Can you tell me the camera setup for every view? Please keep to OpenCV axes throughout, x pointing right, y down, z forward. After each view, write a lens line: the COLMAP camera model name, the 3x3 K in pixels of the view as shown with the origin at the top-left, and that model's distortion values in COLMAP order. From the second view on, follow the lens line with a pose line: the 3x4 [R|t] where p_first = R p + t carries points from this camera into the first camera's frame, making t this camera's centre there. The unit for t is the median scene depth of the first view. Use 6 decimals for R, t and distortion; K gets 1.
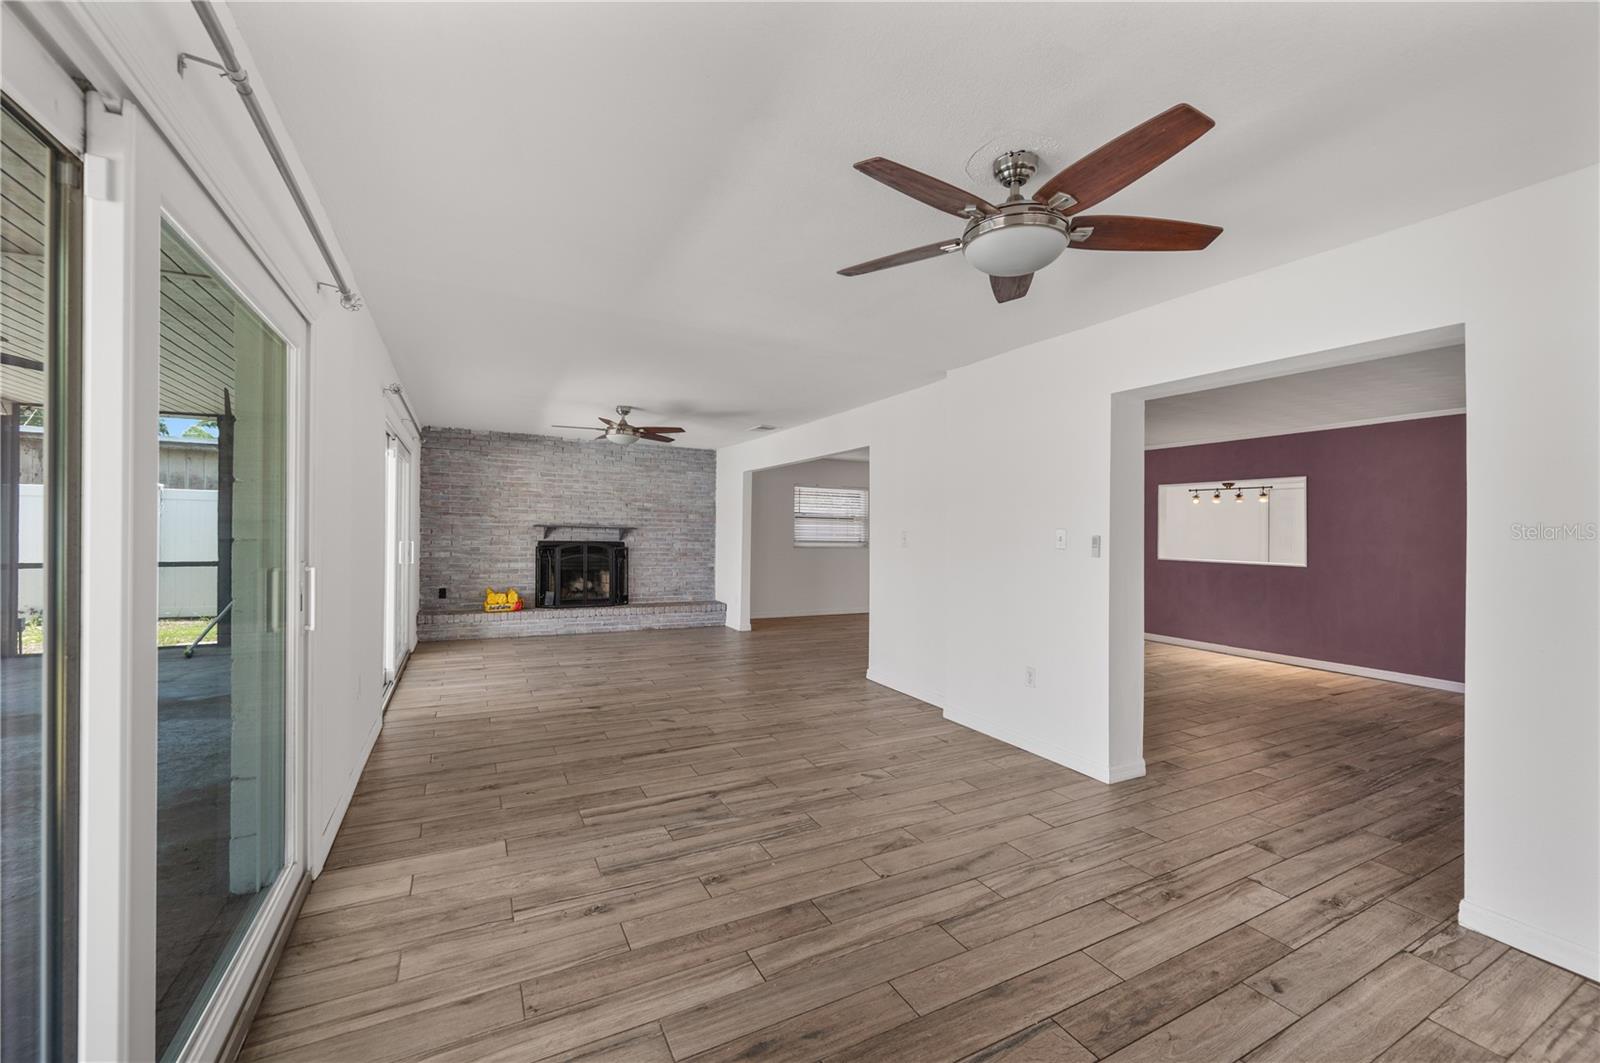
lens RADIAL K [[629.9, 0, 804.6], [0, 629.9, 533.5], [0, 0, 1]] dist [-0.001203, 0.000061]
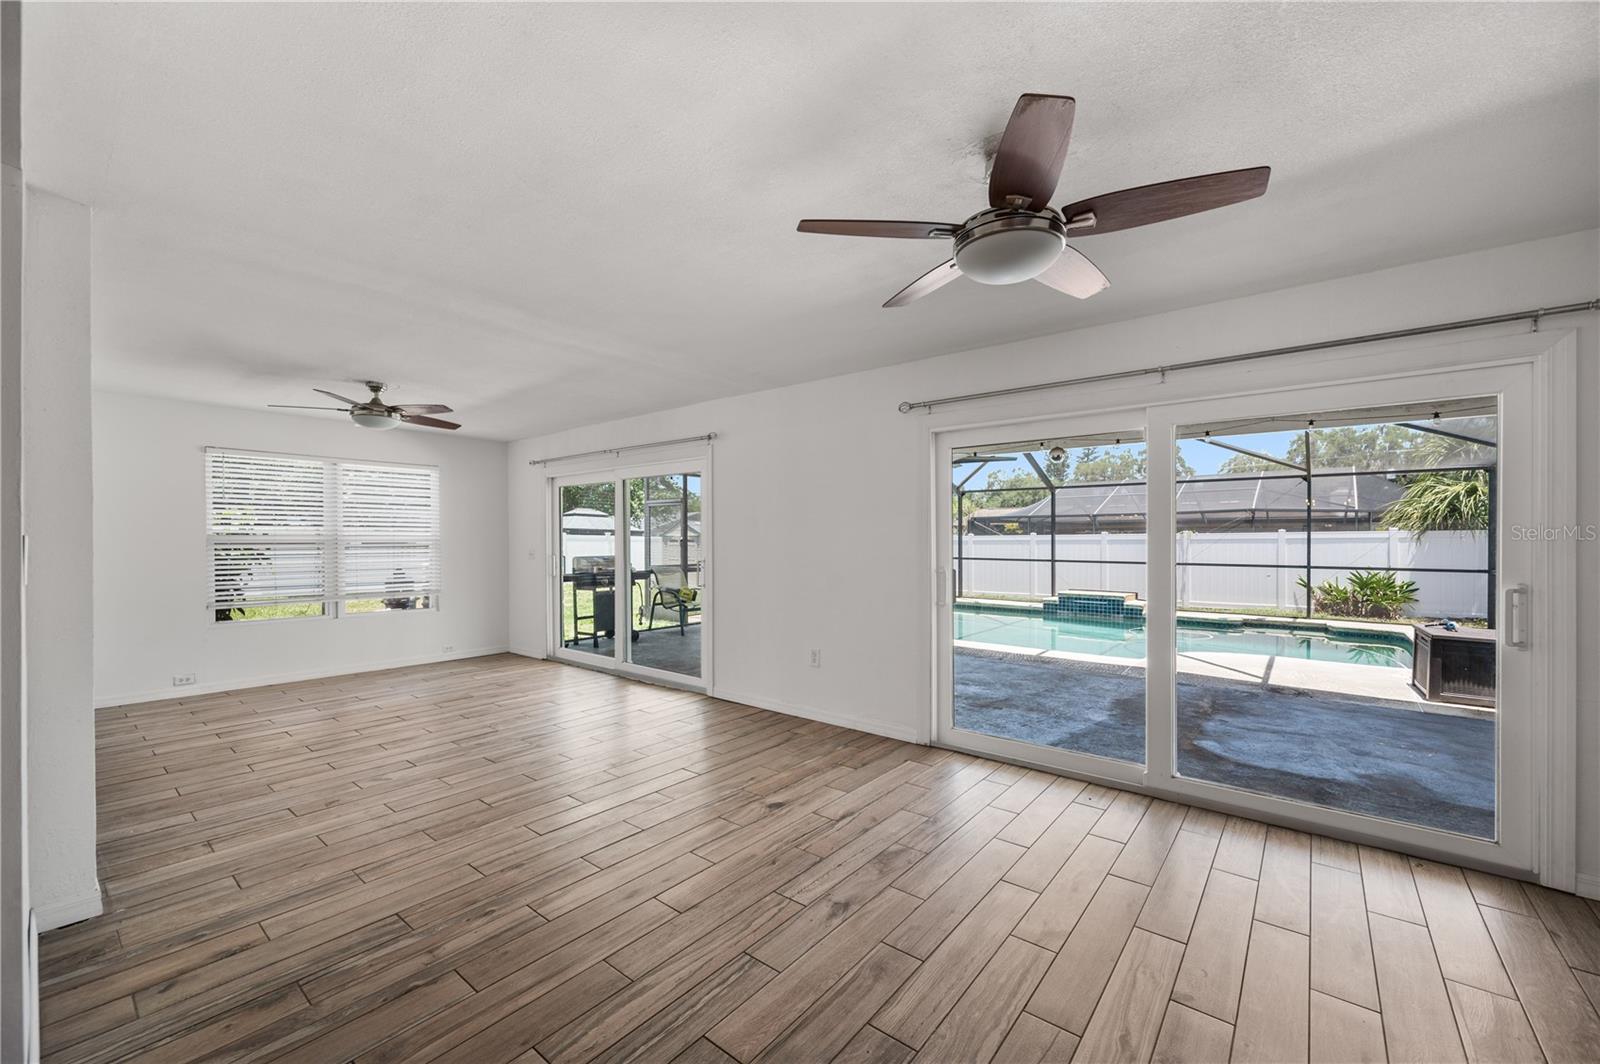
lens RADIAL K [[629.9, 0, 804.6], [0, 629.9, 534.0], [0, 0, 1]] dist [-0.001203, 0.000061]
pose [[-0.917684, -0.025591, -0.396487, -0.049590], [-0.021327, 0.999658, -0.015160, -0.005838], [0.396739, -0.005456, -0.917915, 0.985425]]
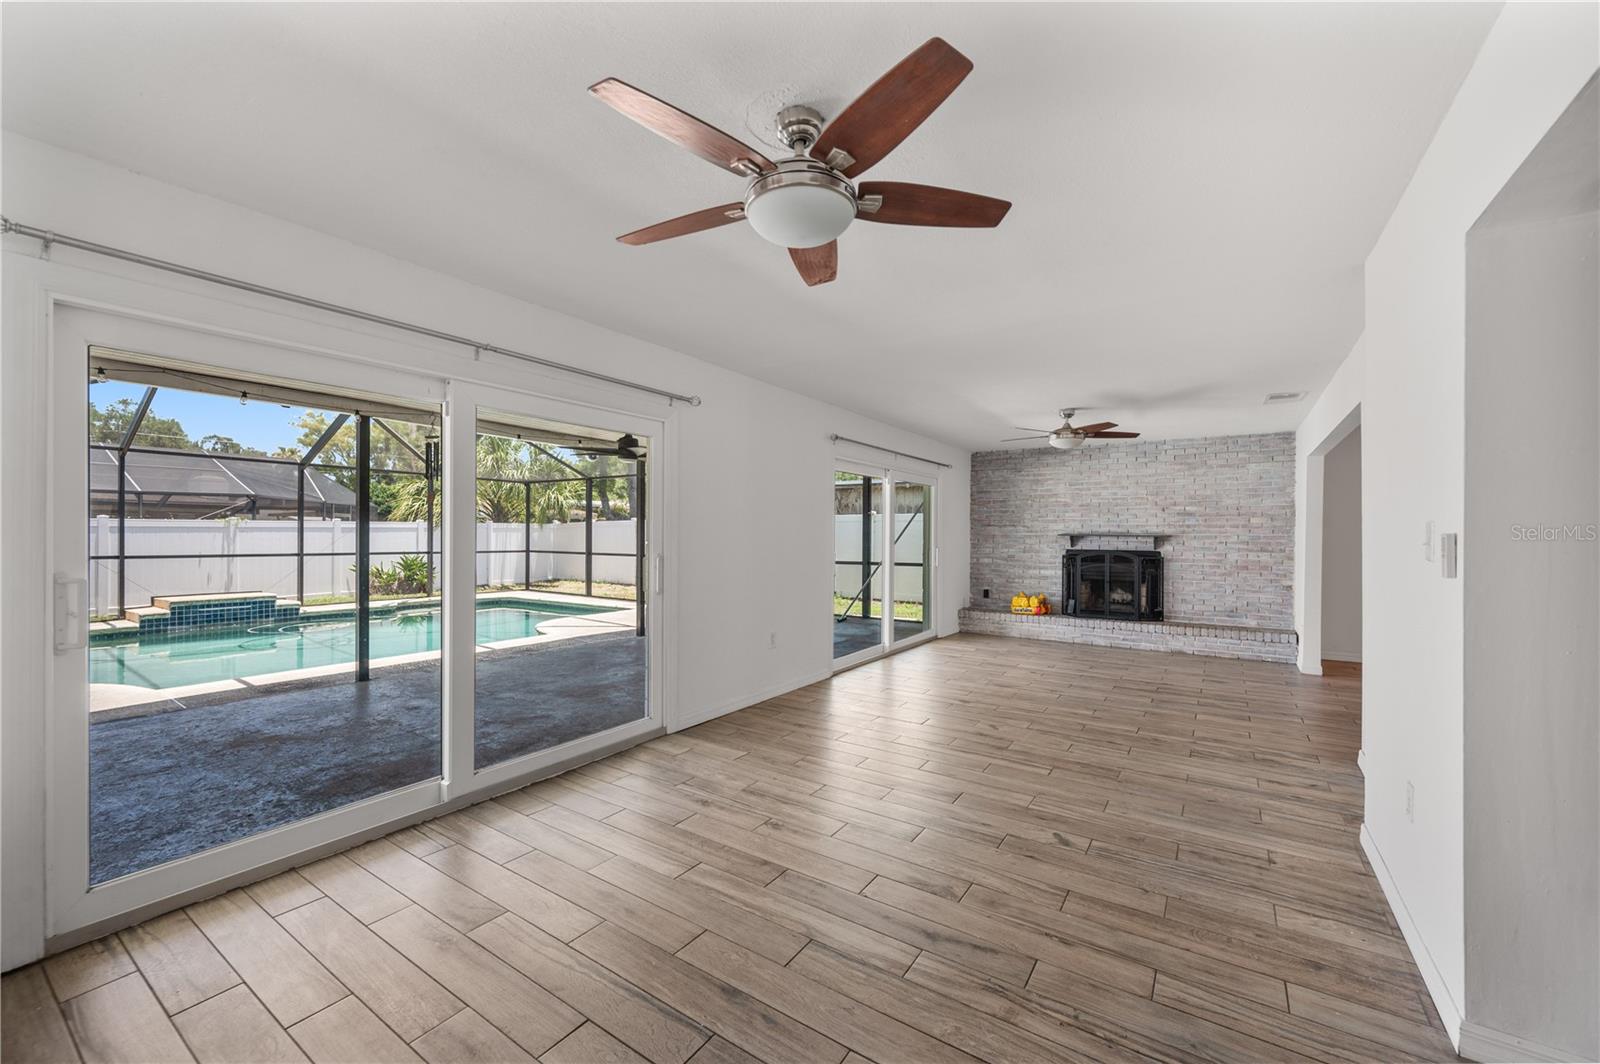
lens RADIAL K [[629.9, 0, 804.6], [0, 629.9, 534.0], [0, 0, 1]] dist [-0.001203, 0.000061]
pose [[0.476489, -0.016665, -0.879022, 0.292277], [0.000121, 0.999822, -0.018890, 0.006317], [0.879180, 0.008895, 0.476406, 0.147034]]
